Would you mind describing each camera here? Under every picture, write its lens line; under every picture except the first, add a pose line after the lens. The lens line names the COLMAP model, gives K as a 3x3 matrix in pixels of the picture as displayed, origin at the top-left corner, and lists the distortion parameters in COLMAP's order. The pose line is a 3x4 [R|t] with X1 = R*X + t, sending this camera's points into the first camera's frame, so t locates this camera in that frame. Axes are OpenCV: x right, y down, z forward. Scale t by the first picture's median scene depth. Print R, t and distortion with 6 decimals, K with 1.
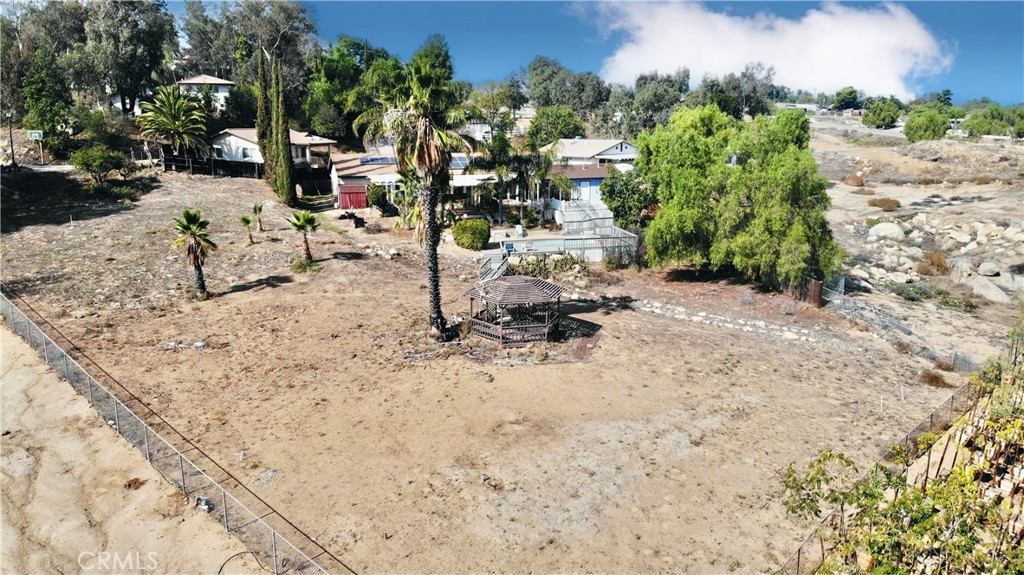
lens RADIAL K [[743.0, 0, 513.3], [0, 743.0, 273.0], [0, 0, 1]] dist [0.187297, -0.409354]
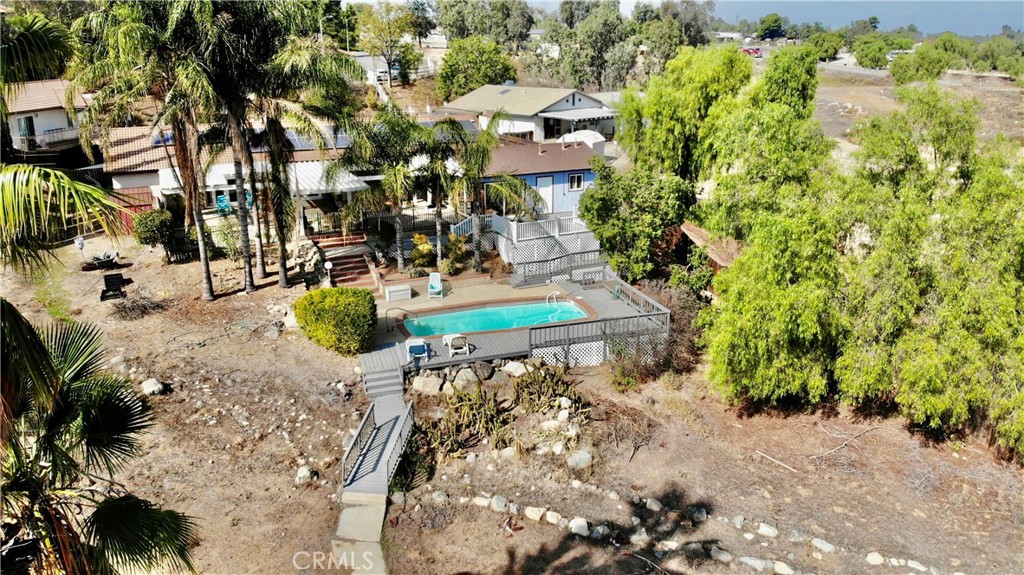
lens RADIAL K [[743.0, 0, 513.3], [0, 743.0, 273.0], [0, 0, 1]] dist [0.187297, -0.409354]
pose [[0.993059, -0.032487, 0.113039, 0.001540], [0.022124, 0.995536, 0.091757, -0.058412], [-0.115515, -0.088619, 0.989345, 0.237067]]
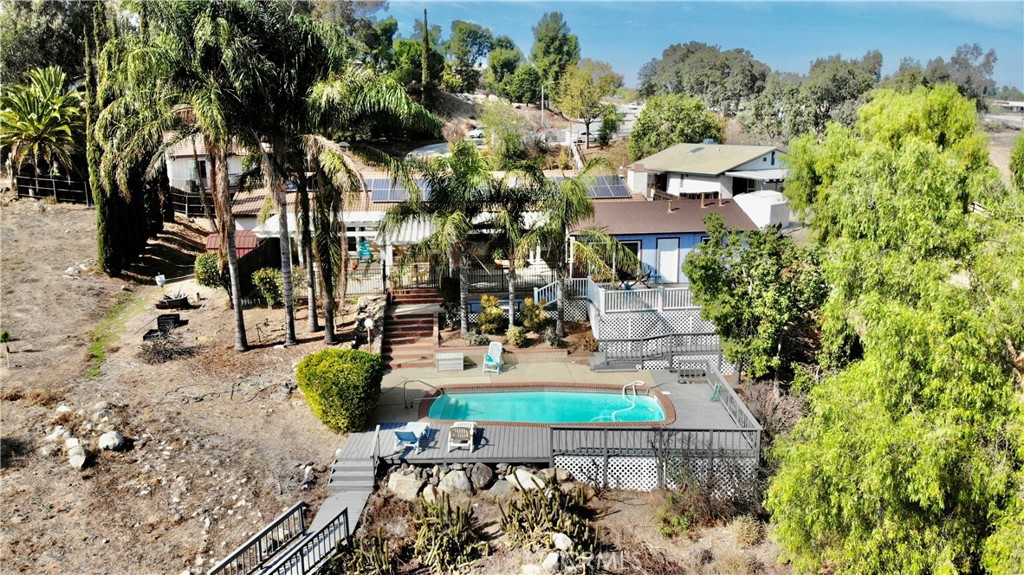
lens RADIAL K [[743.0, 0, 513.3], [0, 743.0, 273.0], [0, 0, 1]] dist [0.187297, -0.409354]
pose [[0.977556, 0.041083, -0.206630, 0.057101], [-0.040763, 0.999152, 0.005808, -0.056925], [0.206693, 0.002745, 0.978402, 0.288308]]
